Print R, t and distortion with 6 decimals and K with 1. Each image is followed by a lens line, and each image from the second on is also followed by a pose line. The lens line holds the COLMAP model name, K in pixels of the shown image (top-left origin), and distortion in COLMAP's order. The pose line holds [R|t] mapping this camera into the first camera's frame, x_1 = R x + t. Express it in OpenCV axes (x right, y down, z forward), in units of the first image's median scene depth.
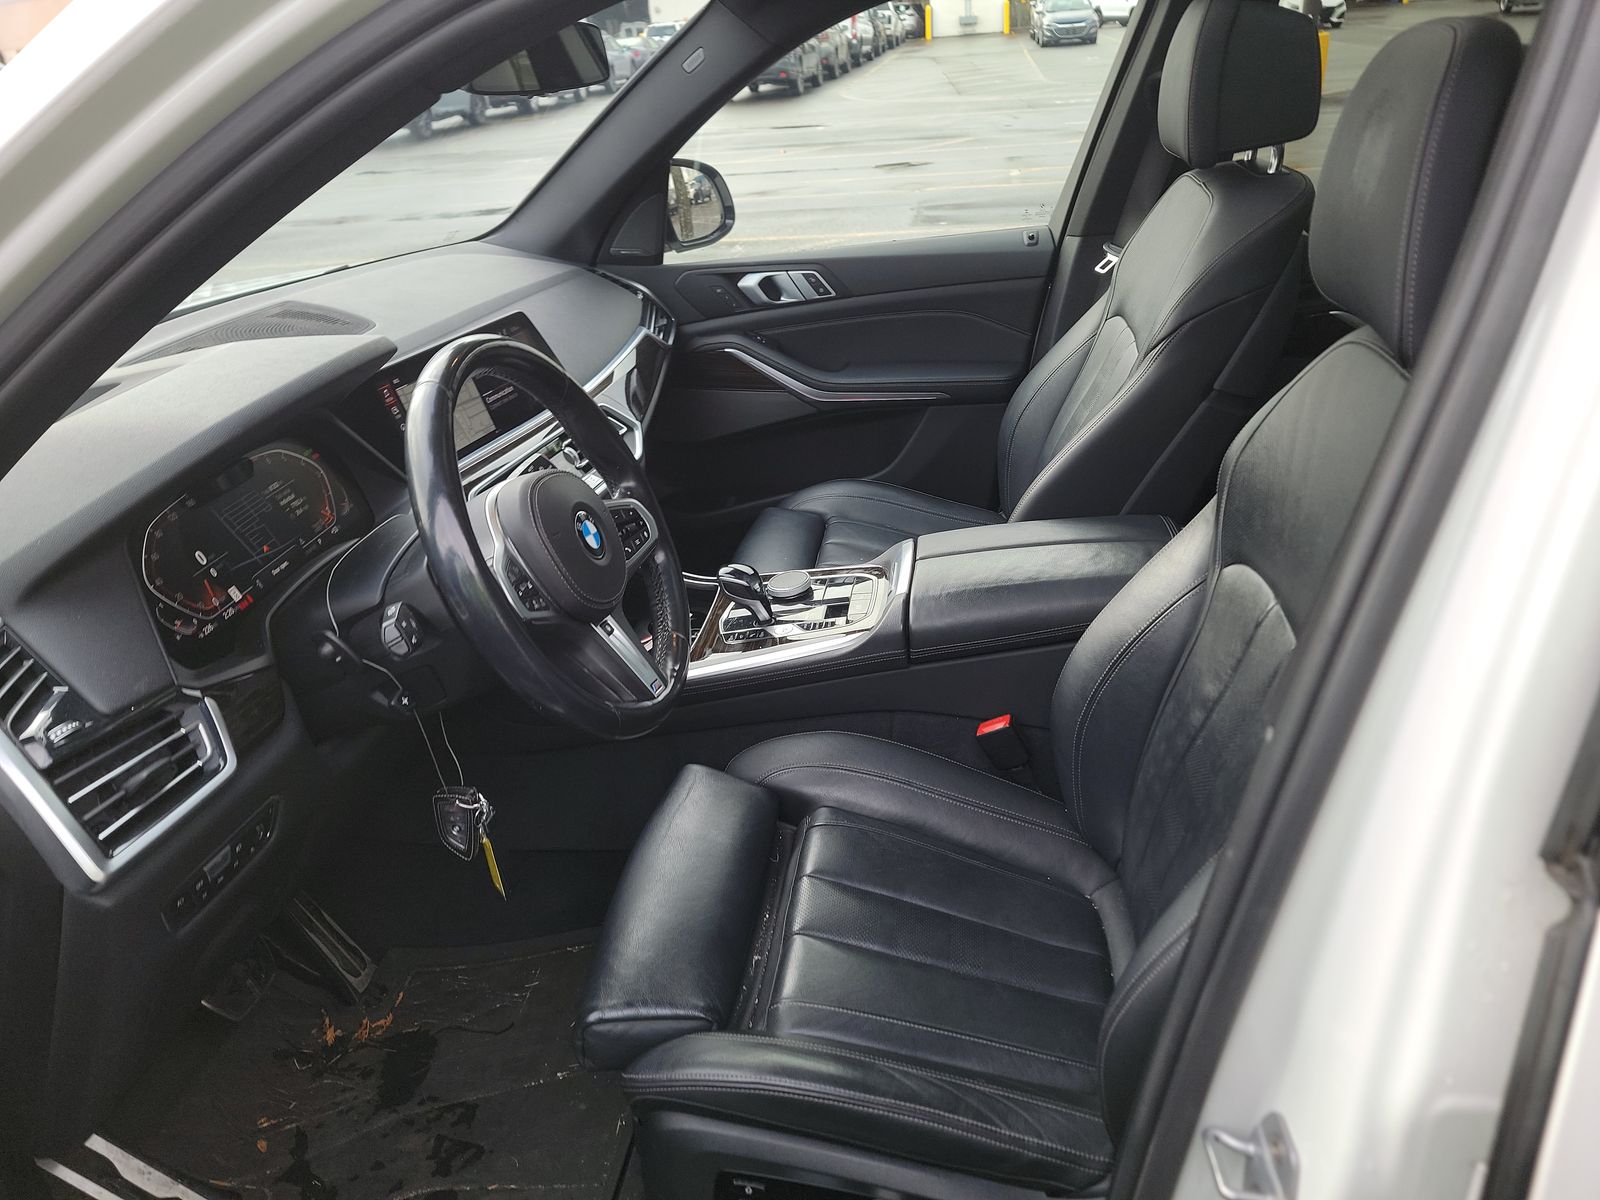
lens RADIAL K [[1130.8, 0, 797.0], [0, 1130.8, 603.7], [0, 0, 1]] dist [0.025414, -0.012535]
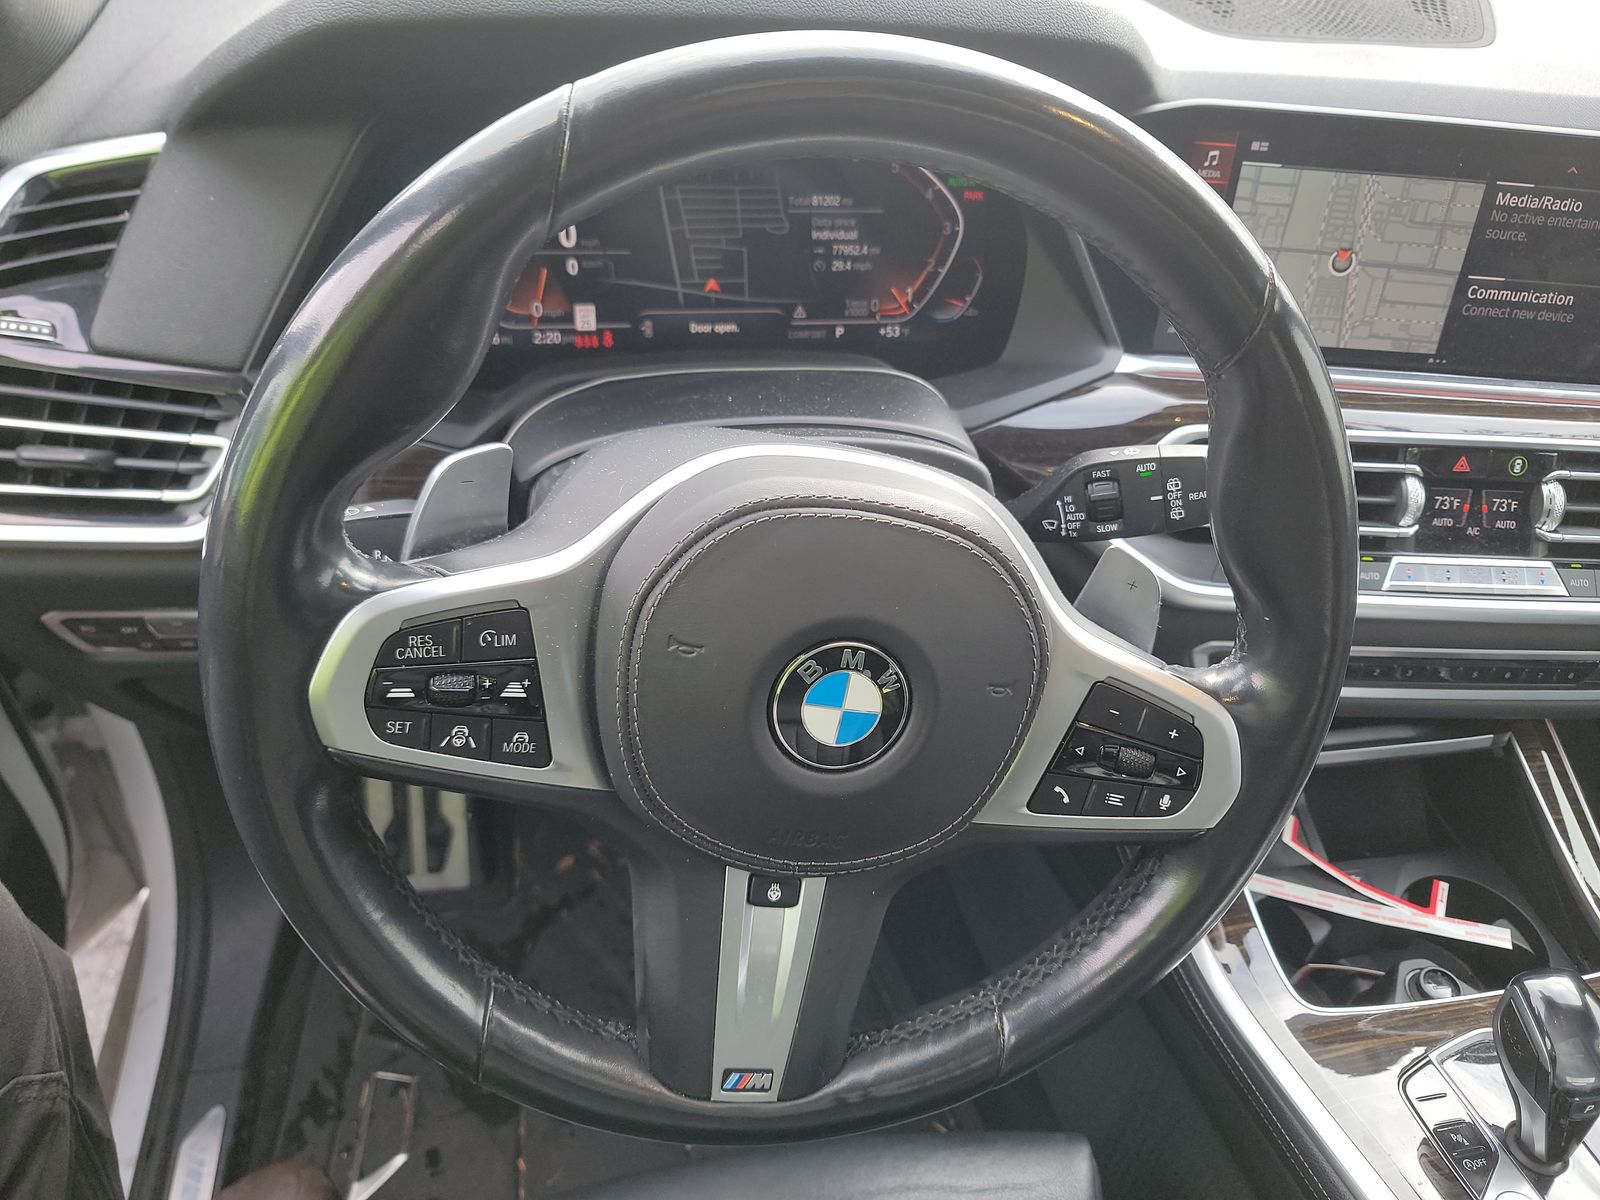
lens RADIAL K [[1130.8, 0, 800.6], [0, 1130.8, 614.3], [0, 0, 1]] dist [0.025414, -0.012535]
pose [[0.317905, 0.699453, -0.640079, 0.021198], [-0.511728, 0.694908, 0.505211, -0.231305], [0.798167, 0.166937, 0.578845, 0.702856]]
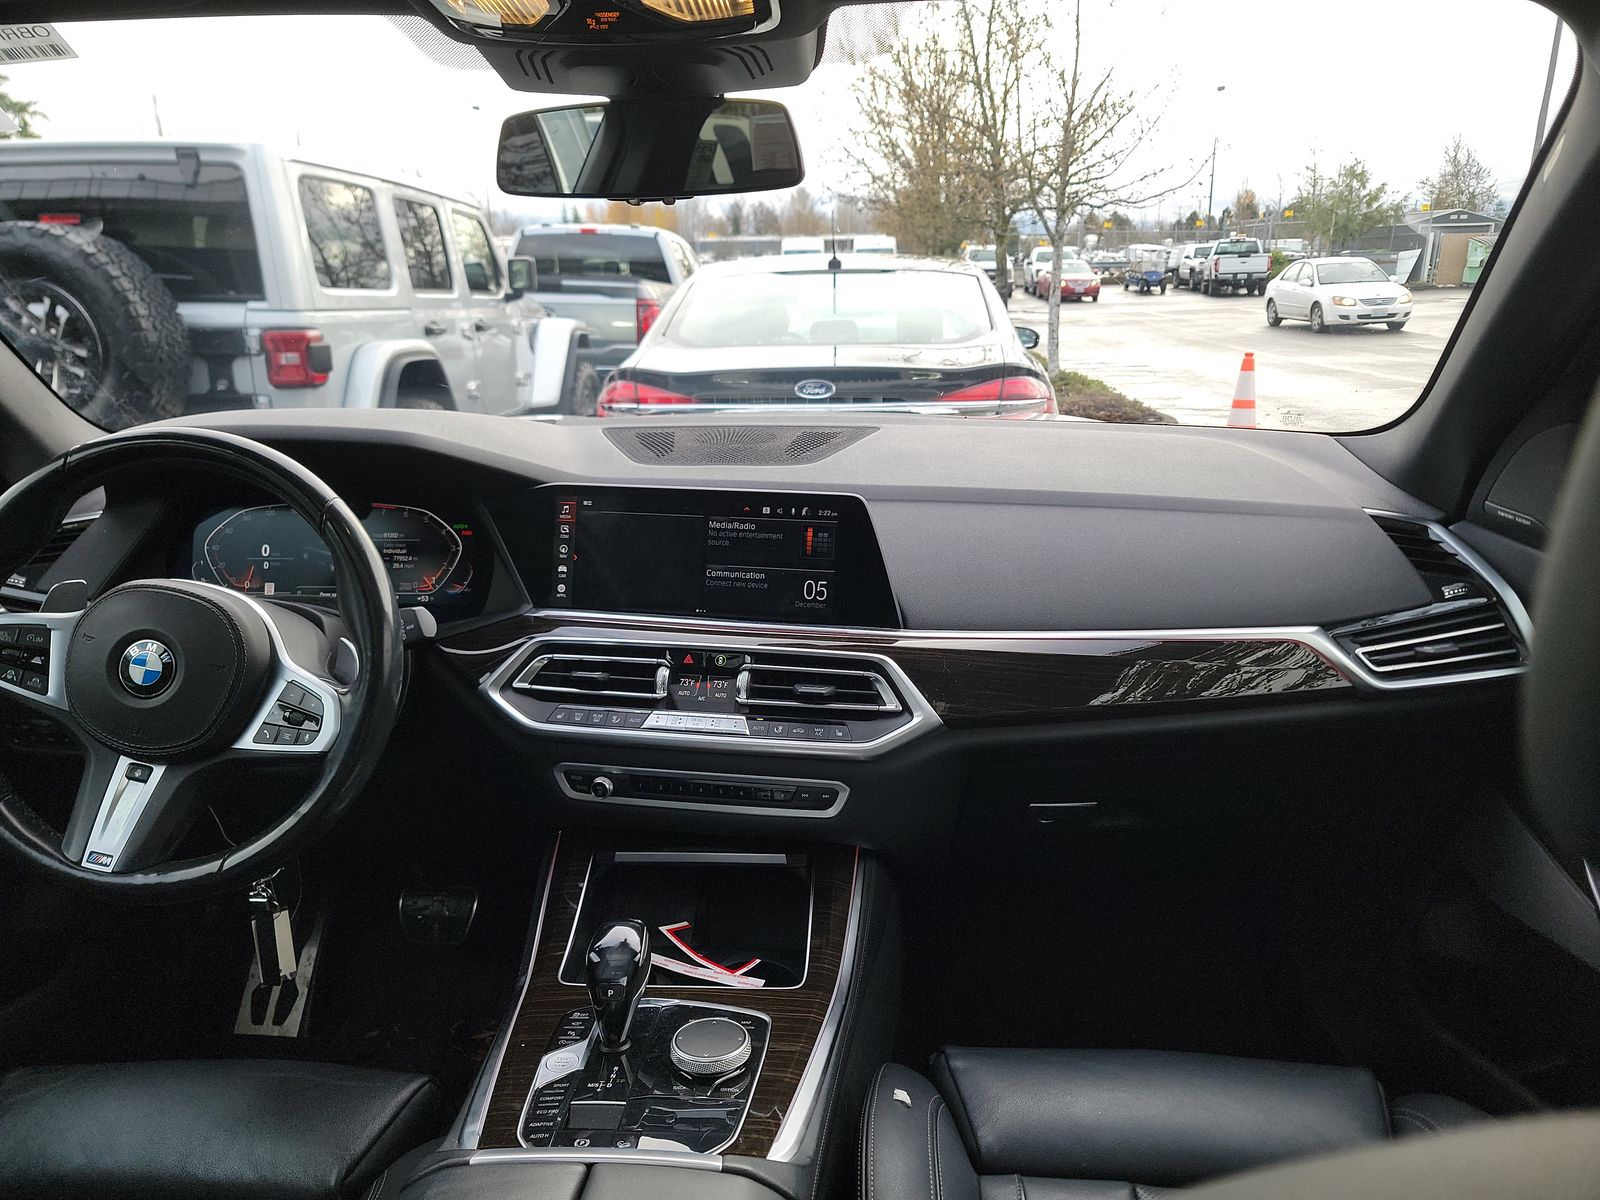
lens RADIAL K [[1130.8, 0, 799.4], [0, 1130.8, 605.1], [0, 0, 1]] dist [0.025414, -0.012535]
pose [[0.090955, 0.352546, -0.931364, 0.616051], [-0.437512, 0.854295, 0.280647, -0.521627], [0.894601, 0.381957, 0.231946, 1.114083]]
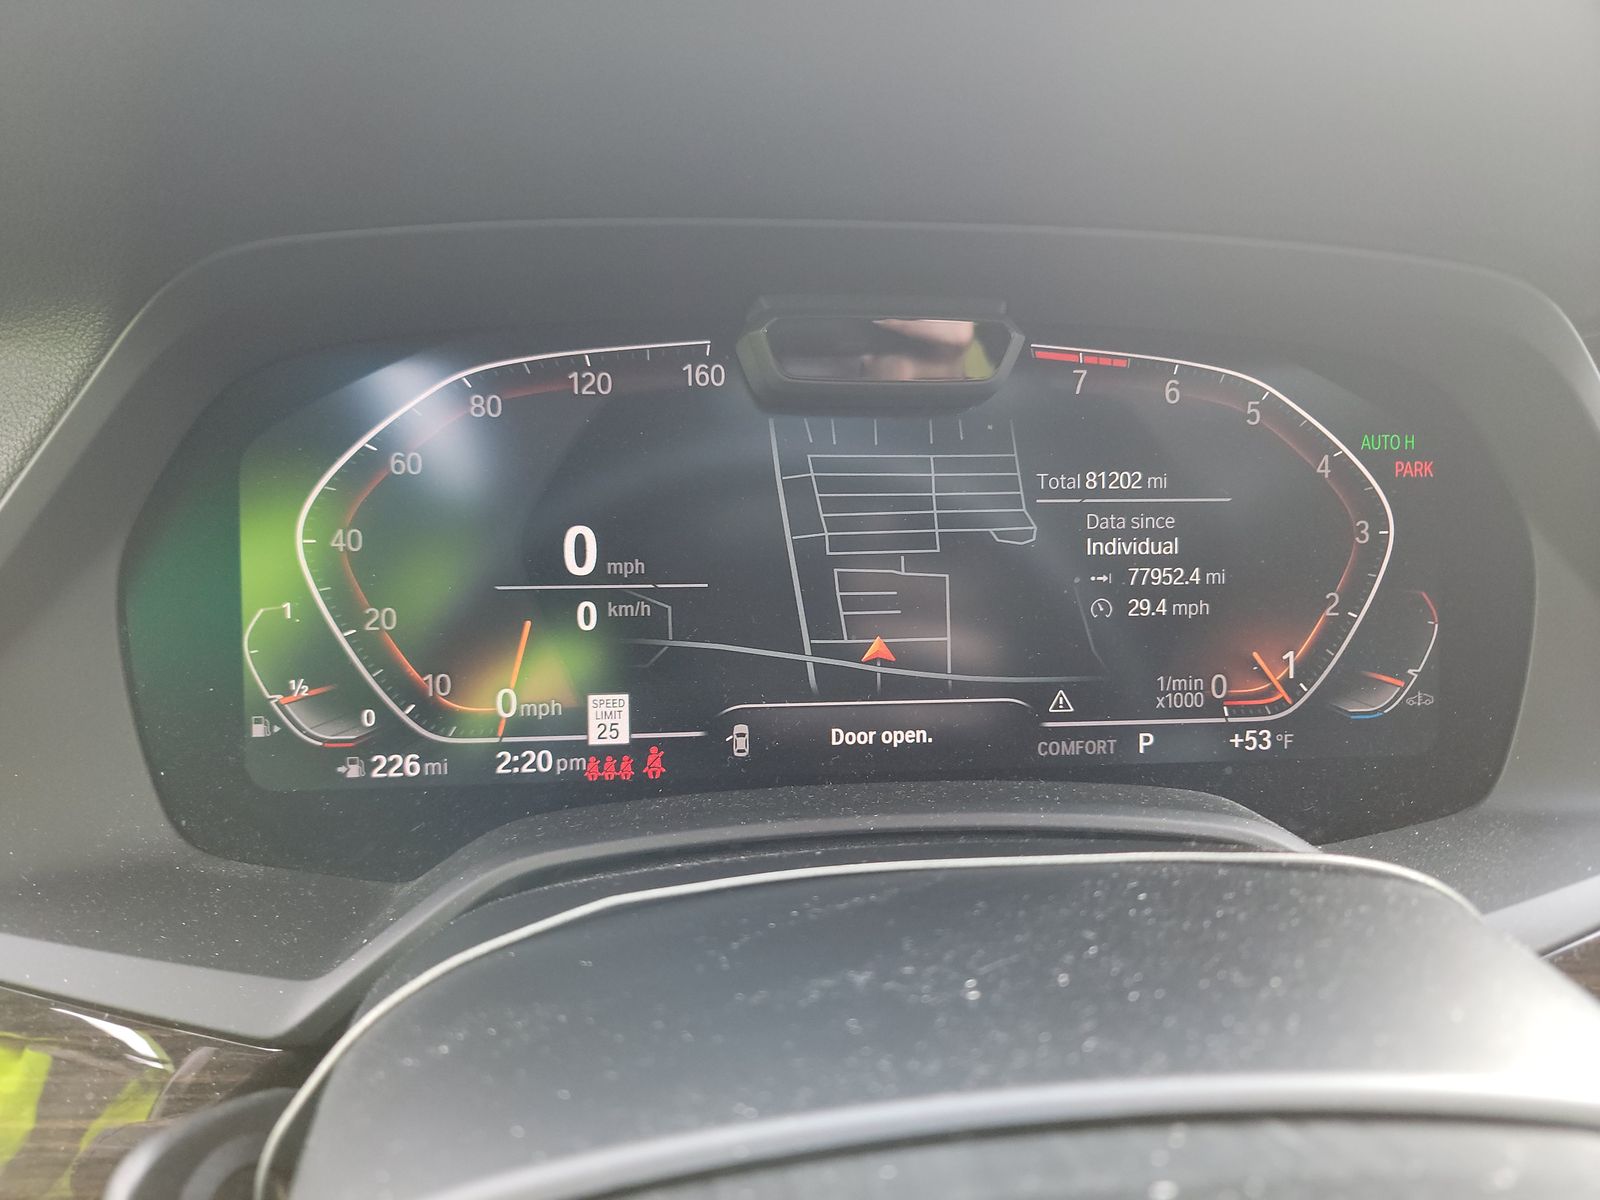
lens RADIAL K [[1130.8, 0, 812.1], [0, 1130.8, 611.3], [0, 0, 1]] dist [0.025414, -0.012535]
pose [[0.242154, 0.460990, -0.853727, -0.236247], [-0.473129, 0.824310, 0.310905, -0.125717], [0.847060, 0.328636, 0.417718, 0.833047]]
